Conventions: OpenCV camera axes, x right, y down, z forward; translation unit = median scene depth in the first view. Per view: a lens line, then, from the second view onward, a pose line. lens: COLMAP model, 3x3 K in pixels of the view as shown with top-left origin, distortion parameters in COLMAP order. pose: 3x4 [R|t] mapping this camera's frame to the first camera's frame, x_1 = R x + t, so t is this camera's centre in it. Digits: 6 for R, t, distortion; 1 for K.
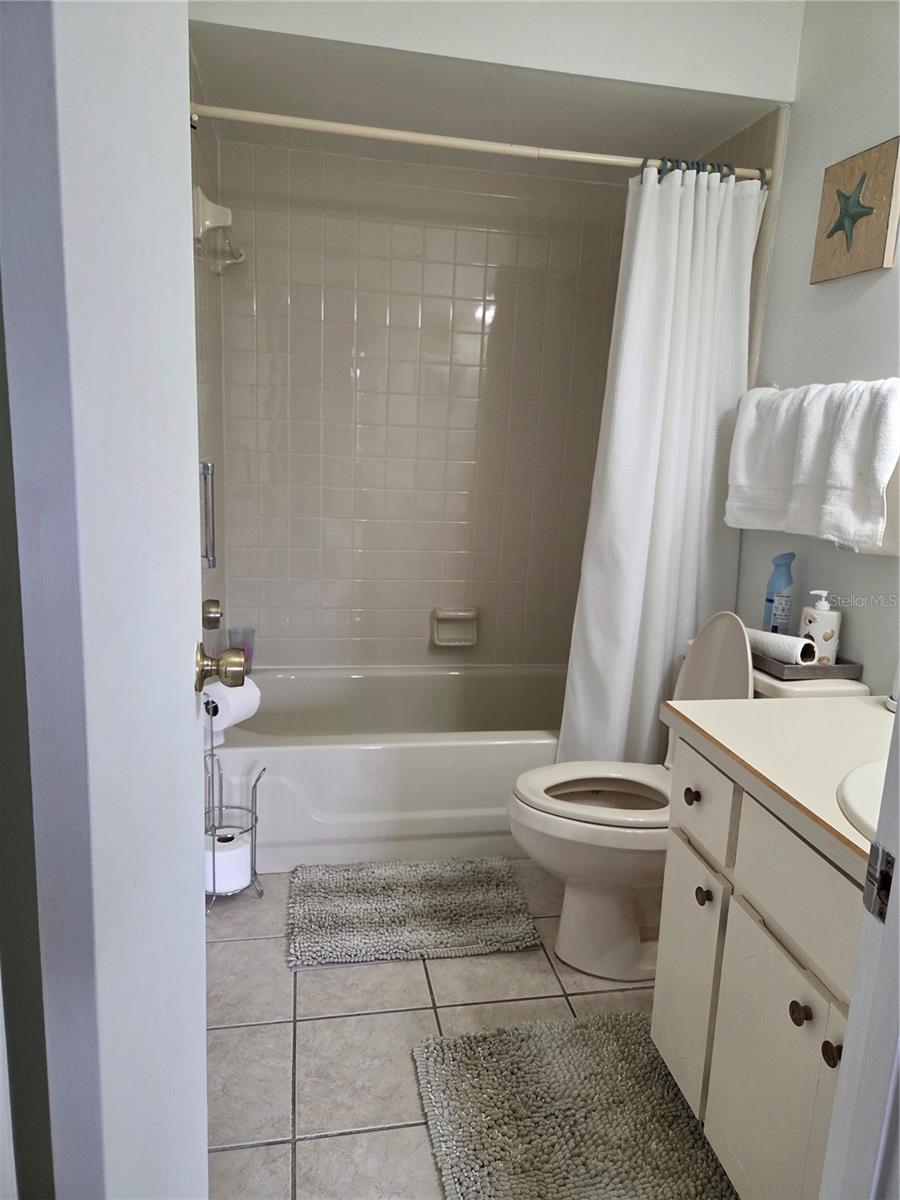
lens RADIAL K [[800.0, 0, 450.0], [0, 800.0, 600.0], [0, 0, 1]] dist [0.023975, -0.003241]
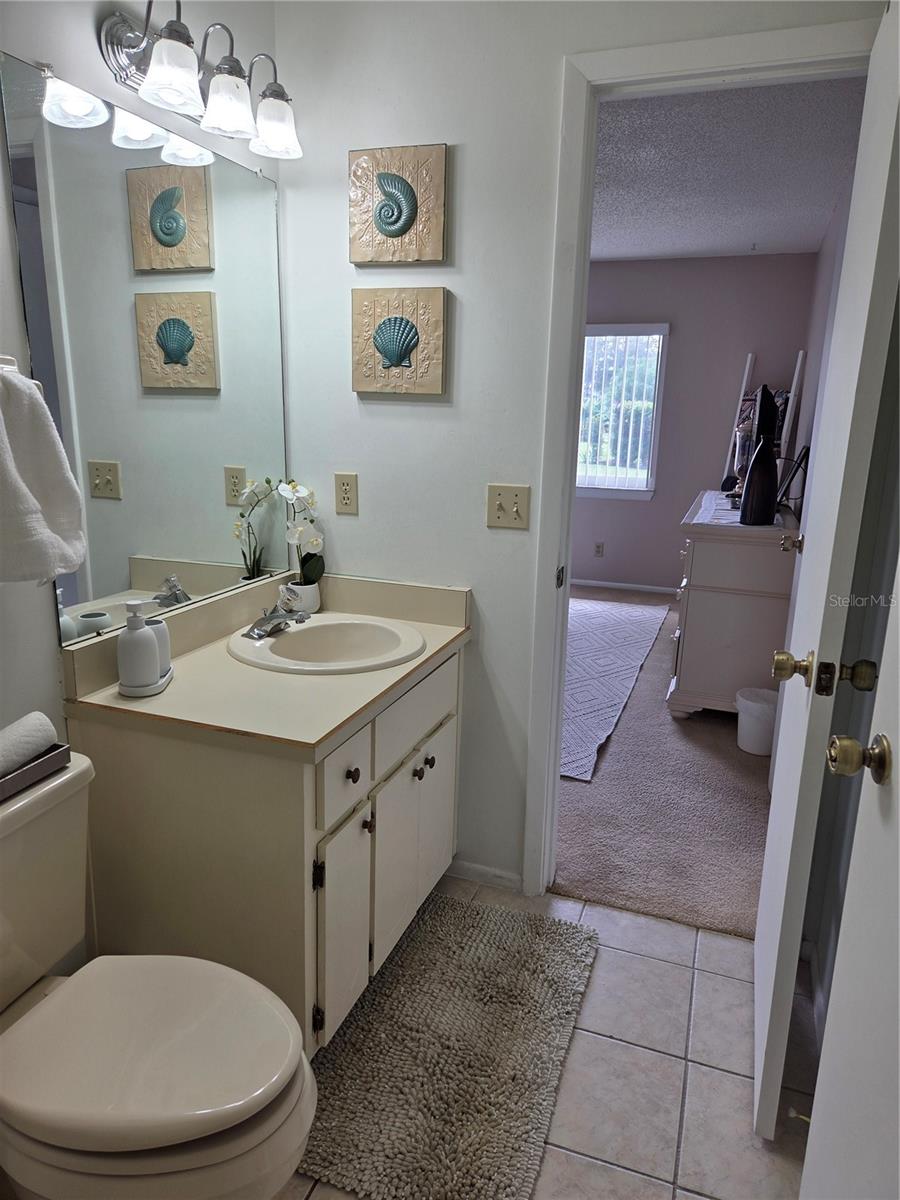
lens RADIAL K [[800.0, 0, 450.0], [0, 800.0, 600.0], [0, 0, 1]] dist [0.023975, -0.003241]
pose [[-0.851326, -0.183604, 0.491460, -0.313587], [0.031353, 0.917284, 0.396997, -0.419297], [-0.523699, 0.353383, -0.775151, 1.654900]]
